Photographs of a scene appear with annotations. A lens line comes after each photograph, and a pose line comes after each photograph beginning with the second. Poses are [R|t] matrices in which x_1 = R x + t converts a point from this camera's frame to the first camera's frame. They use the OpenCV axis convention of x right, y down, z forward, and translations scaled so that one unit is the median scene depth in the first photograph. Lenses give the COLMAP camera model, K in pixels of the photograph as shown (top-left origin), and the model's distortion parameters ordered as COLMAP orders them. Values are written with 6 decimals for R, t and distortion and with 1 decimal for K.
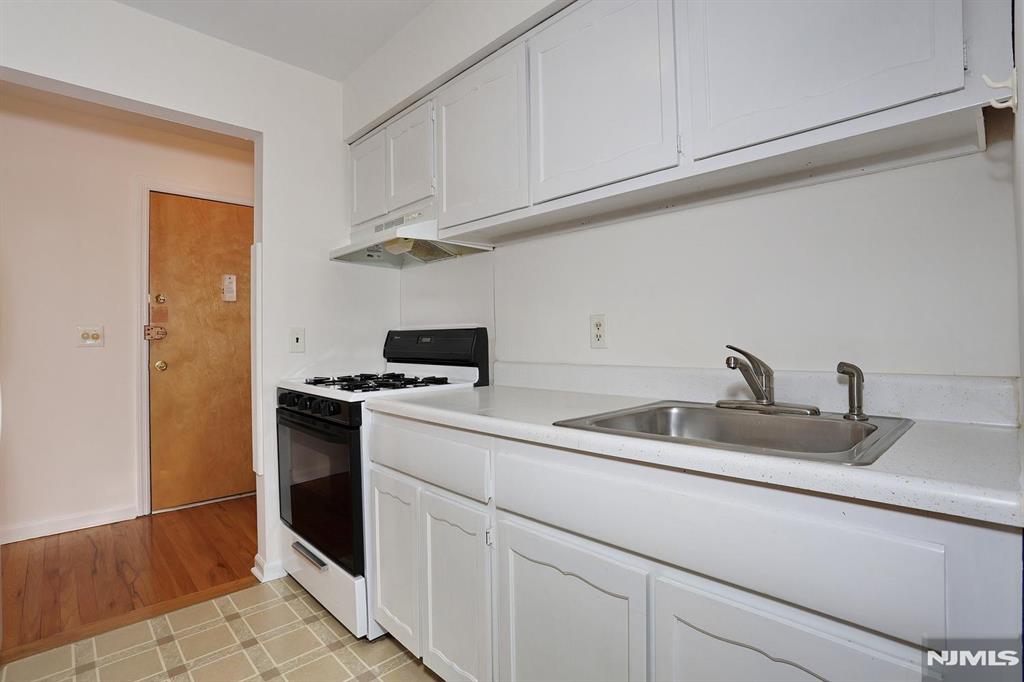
lens RADIAL K [[496.6, 0, 507.3], [0, 496.6, 337.8], [0, 0, 1]] dist [-0.076241, 0.030784]
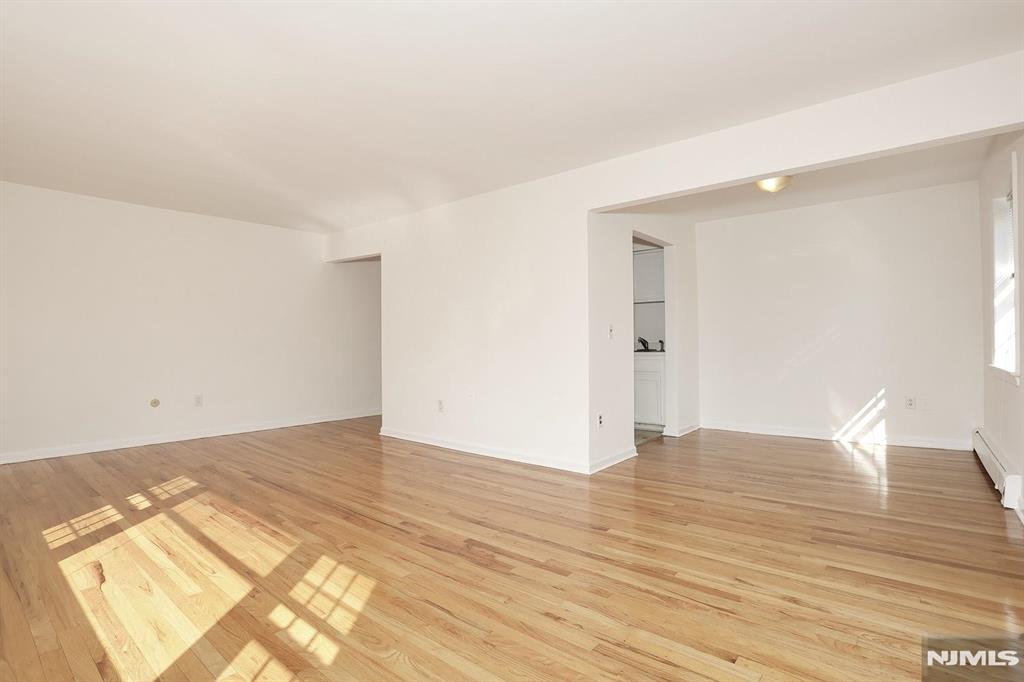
lens RADIAL K [[496.6, 0, 507.3], [0, 496.6, 337.8], [0, 0, 1]] dist [-0.076241, 0.030784]
pose [[0.993440, 0.000289, 0.114351, -0.776659], [0.000230, 0.999990, -0.004531, 0.025522], [-0.114351, 0.004528, 0.993430, -2.062343]]
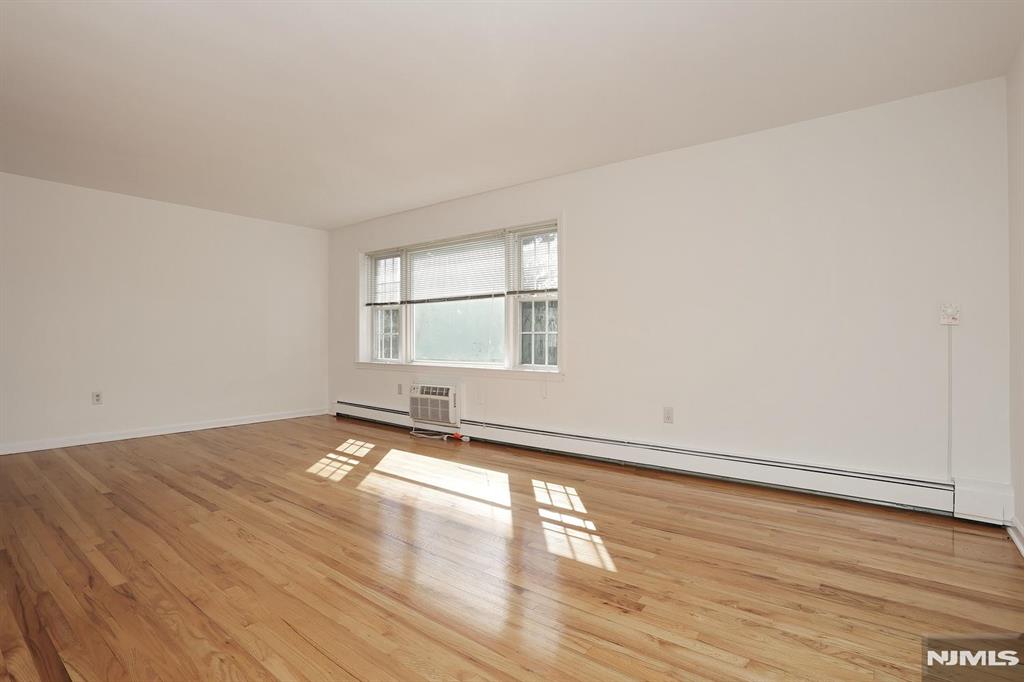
lens RADIAL K [[496.6, 0, 507.3], [0, 496.6, 337.8], [0, 0, 1]] dist [-0.076241, 0.030784]
pose [[-0.989428, 0.005852, -0.144909, -1.366582], [0.005602, 0.999982, 0.002136, 0.036183], [0.144919, 0.001302, -0.989443, 0.673374]]
